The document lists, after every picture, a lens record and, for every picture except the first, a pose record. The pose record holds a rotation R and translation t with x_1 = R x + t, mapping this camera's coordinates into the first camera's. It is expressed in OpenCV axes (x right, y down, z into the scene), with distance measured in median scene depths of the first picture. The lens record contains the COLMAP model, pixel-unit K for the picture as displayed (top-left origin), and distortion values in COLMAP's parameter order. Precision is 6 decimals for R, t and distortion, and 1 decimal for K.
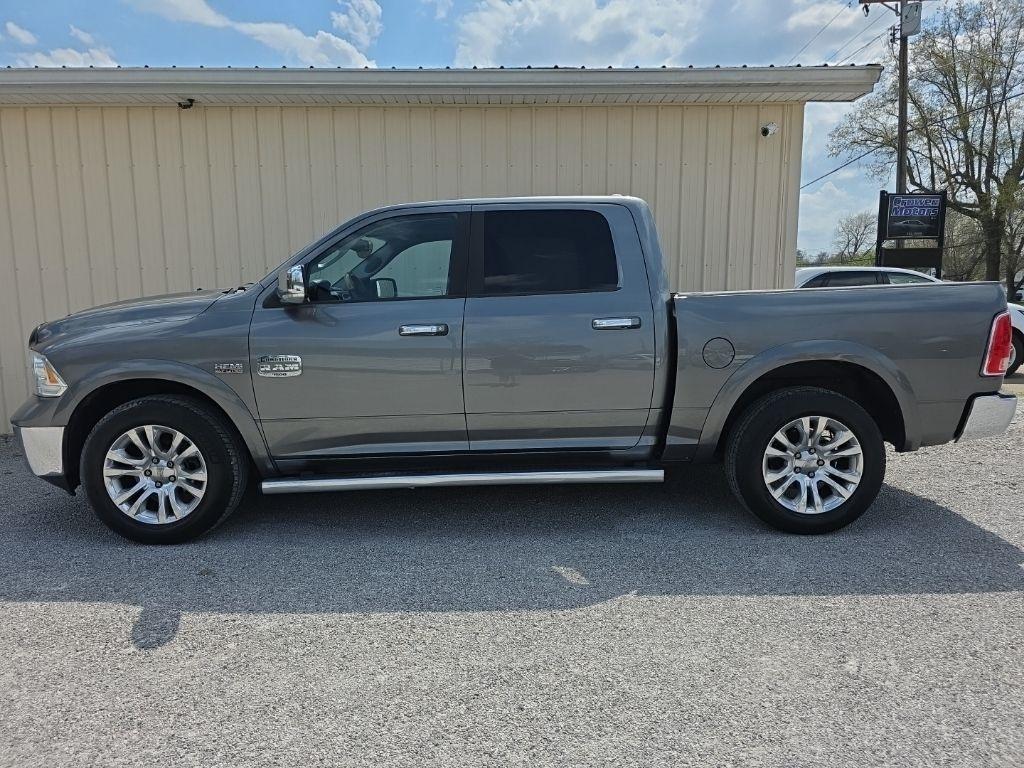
lens RADIAL K [[692.0, 0, 510.7], [0, 692.0, 389.1], [0, 0, 1]] dist [0.053407, -0.044757]
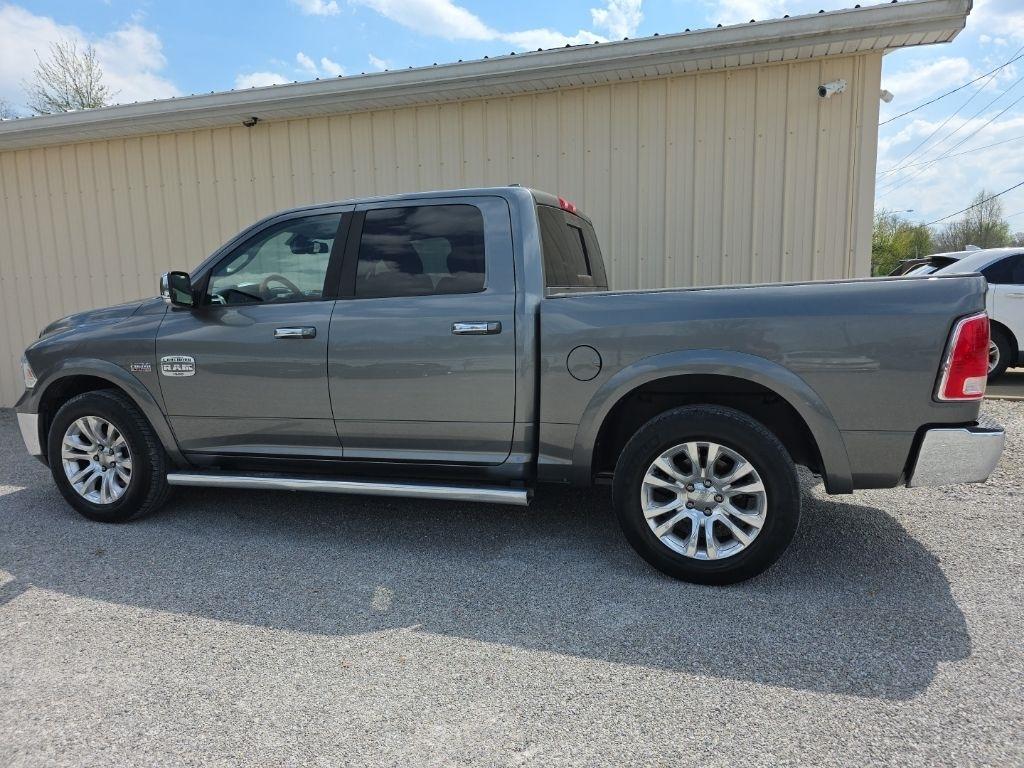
lens RADIAL K [[696.5, 0, 516.7], [0, 696.5, 381.7], [0, 0, 1]] dist [0.050523, -0.050485]
pose [[0.945108, 0.029844, -0.325394, 0.488513], [-0.029150, 0.999550, 0.007009, -0.030905], [0.325456, 0.002861, 0.945553, 0.147508]]
